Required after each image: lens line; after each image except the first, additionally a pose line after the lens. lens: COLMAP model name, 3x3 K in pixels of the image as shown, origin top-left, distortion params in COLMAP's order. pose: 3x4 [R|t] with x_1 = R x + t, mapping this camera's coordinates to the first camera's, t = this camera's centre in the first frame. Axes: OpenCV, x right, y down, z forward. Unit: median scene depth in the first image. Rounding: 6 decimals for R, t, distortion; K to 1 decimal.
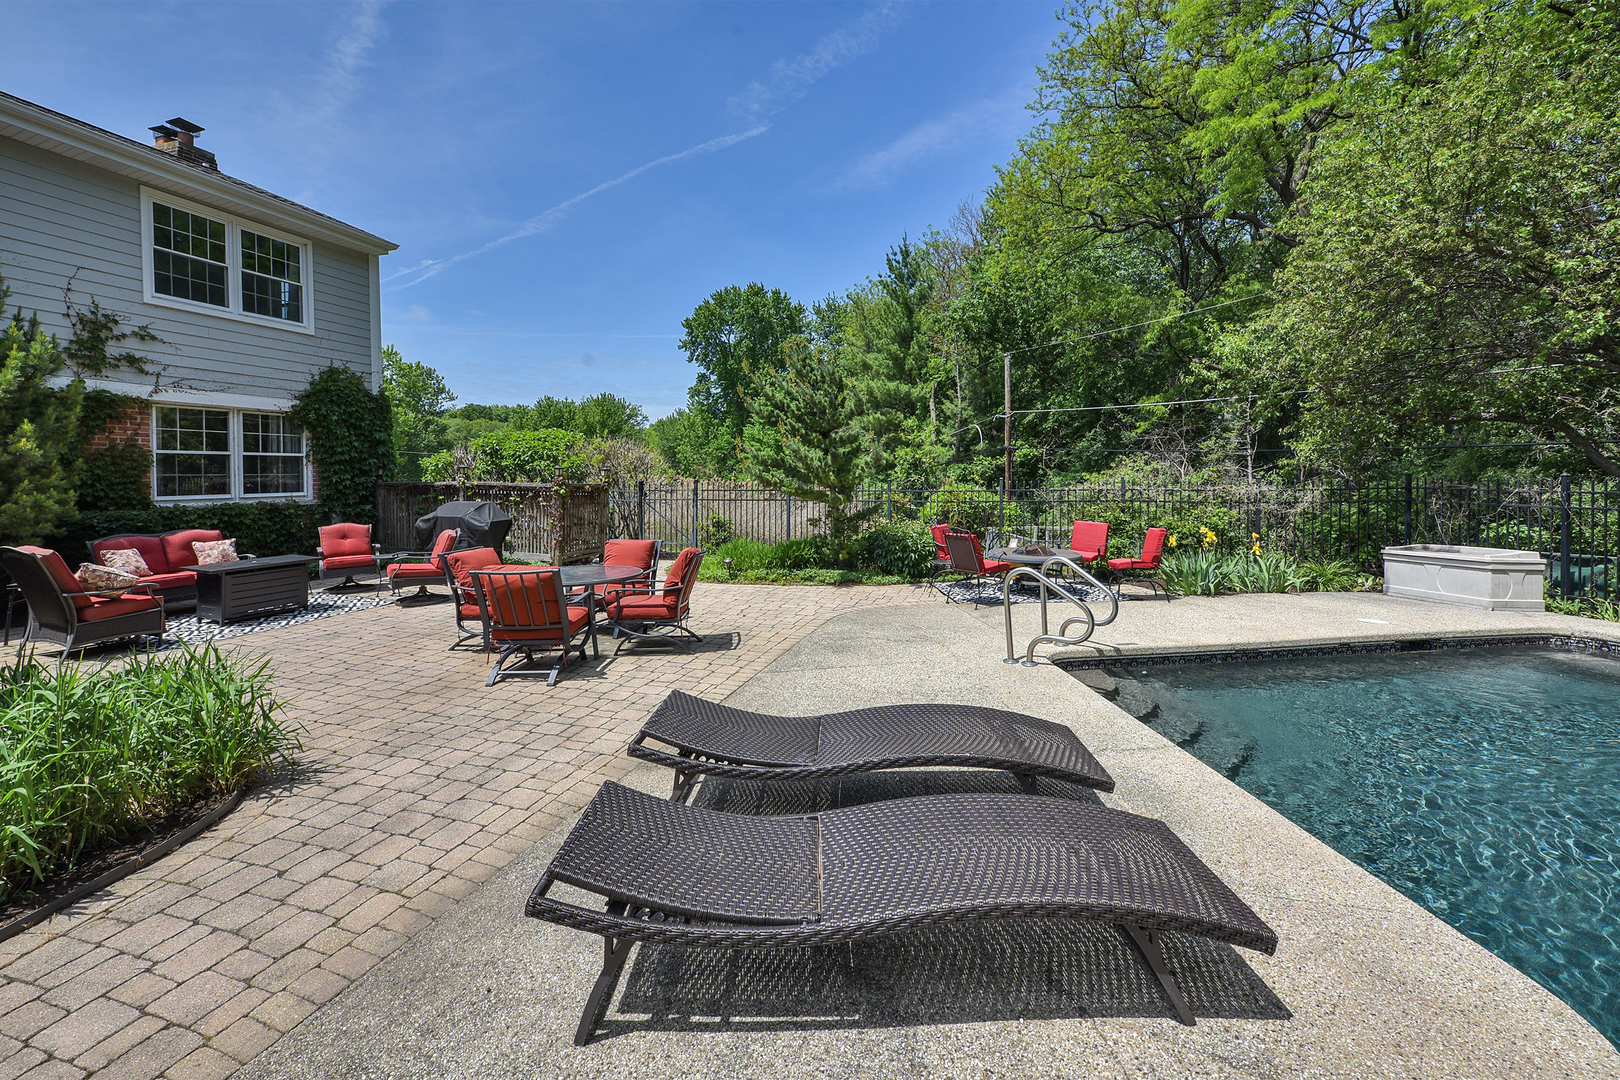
lens RADIAL K [[645.7, 0, 811.2], [0, 645.7, 488.4], [0, 0, 1]] dist [0.001165, 0.000001]
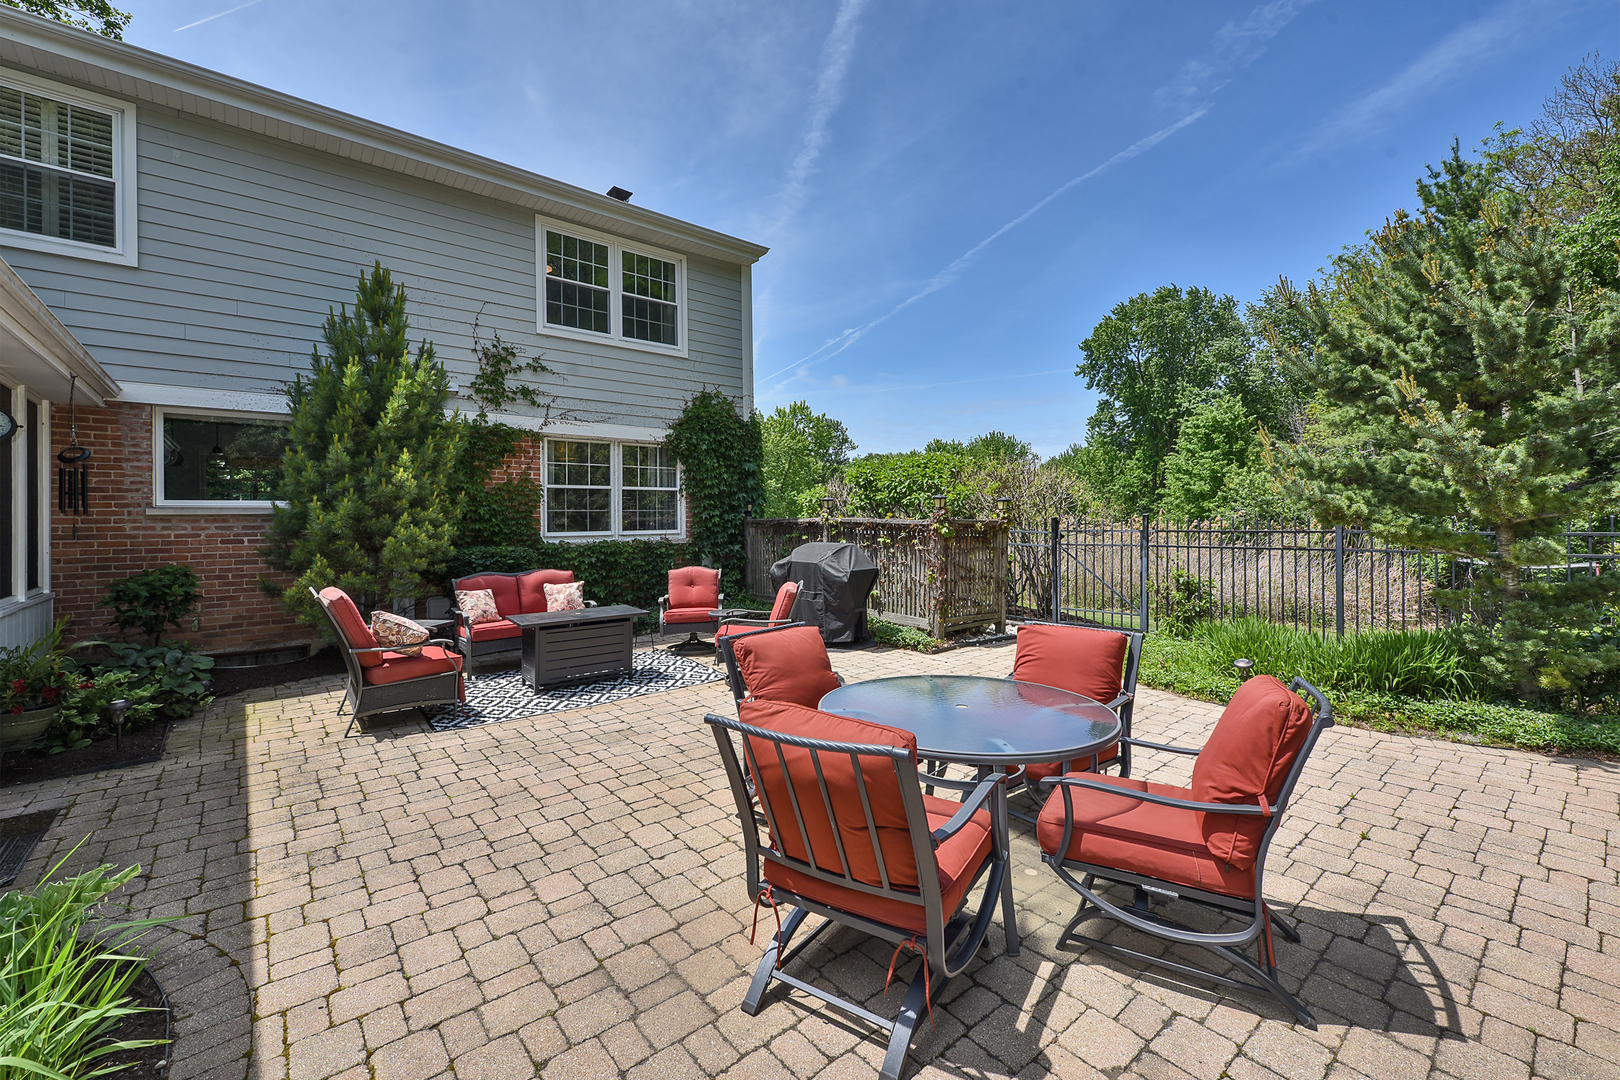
lens RADIAL K [[658.2, 0, 810.9], [0, 658.2, 517.5], [0, 0, 1]] dist [0.001623, 0.000100]
pose [[0.837540, -0.004765, -0.546355, -0.116150], [-0.007444, 0.999770, -0.020130, 0.005840], [0.546325, 0.020926, 0.837312, 0.321262]]
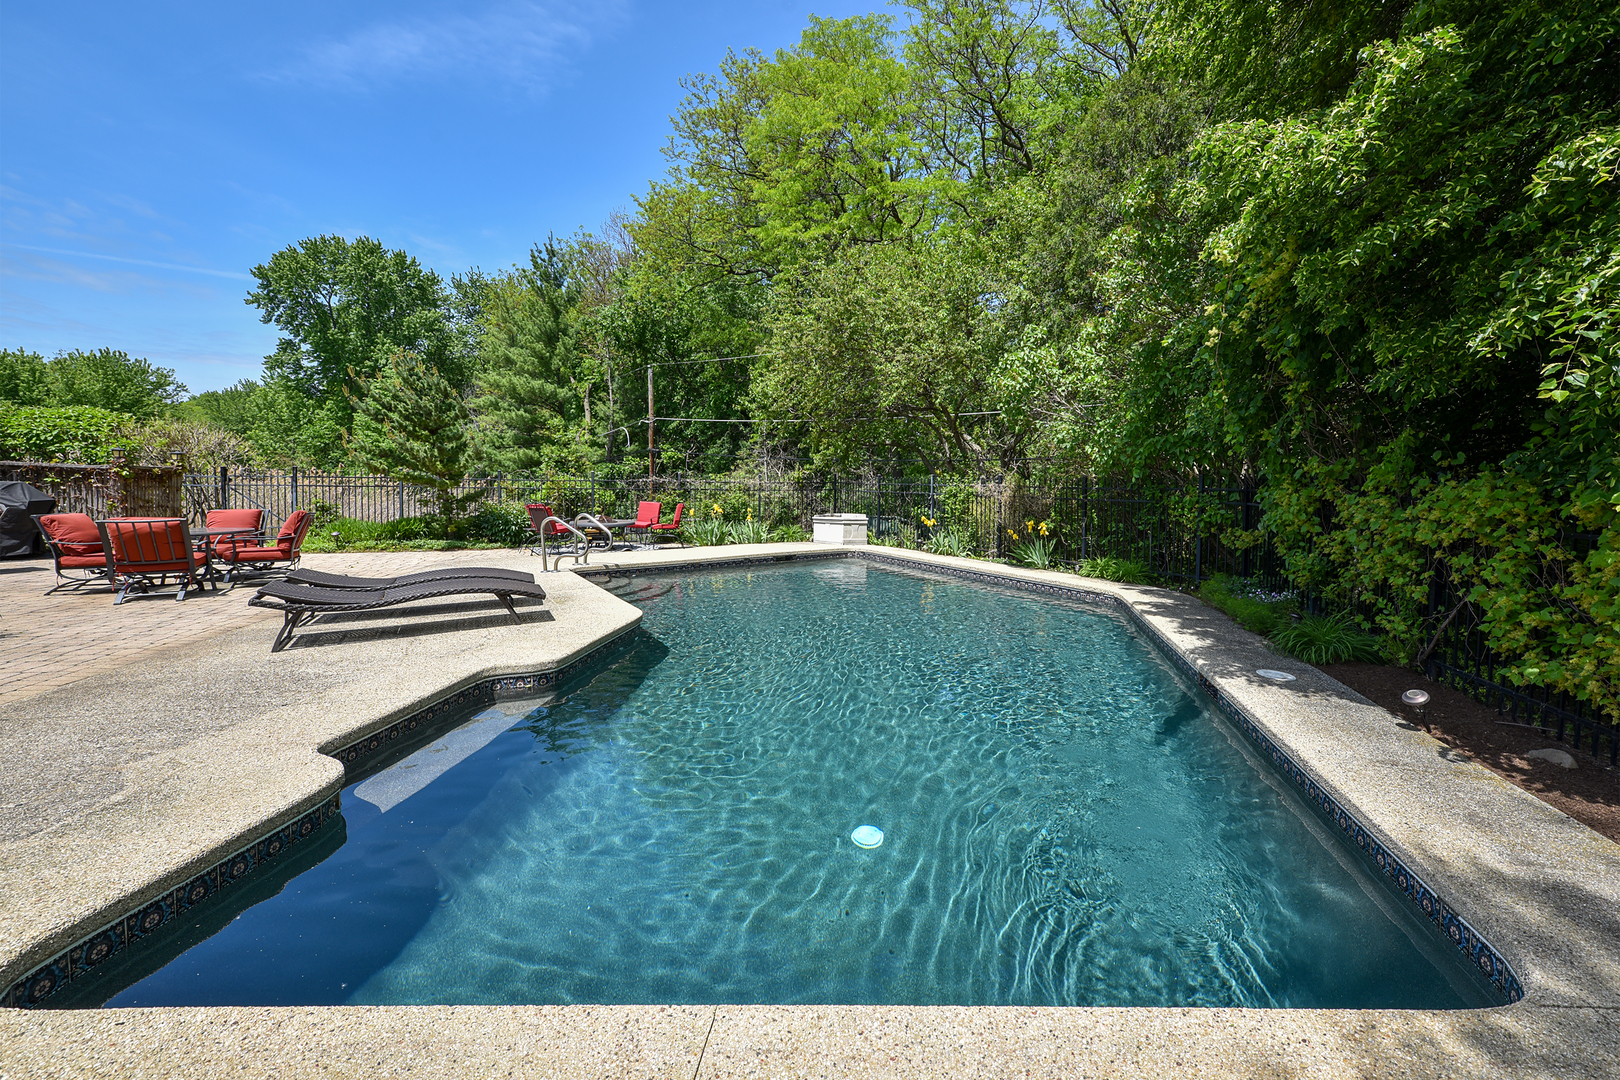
lens RADIAL K [[662.1, 0, 866.6], [0, 662.1, 517.6], [0, 0, 1]] dist [0.000387, -0.000391]
pose [[0.851548, -0.010522, 0.524170, 0.057922], [-0.009454, 0.999328, 0.035418, 0.026303], [-0.524191, -0.035116, 0.850877, -0.484620]]
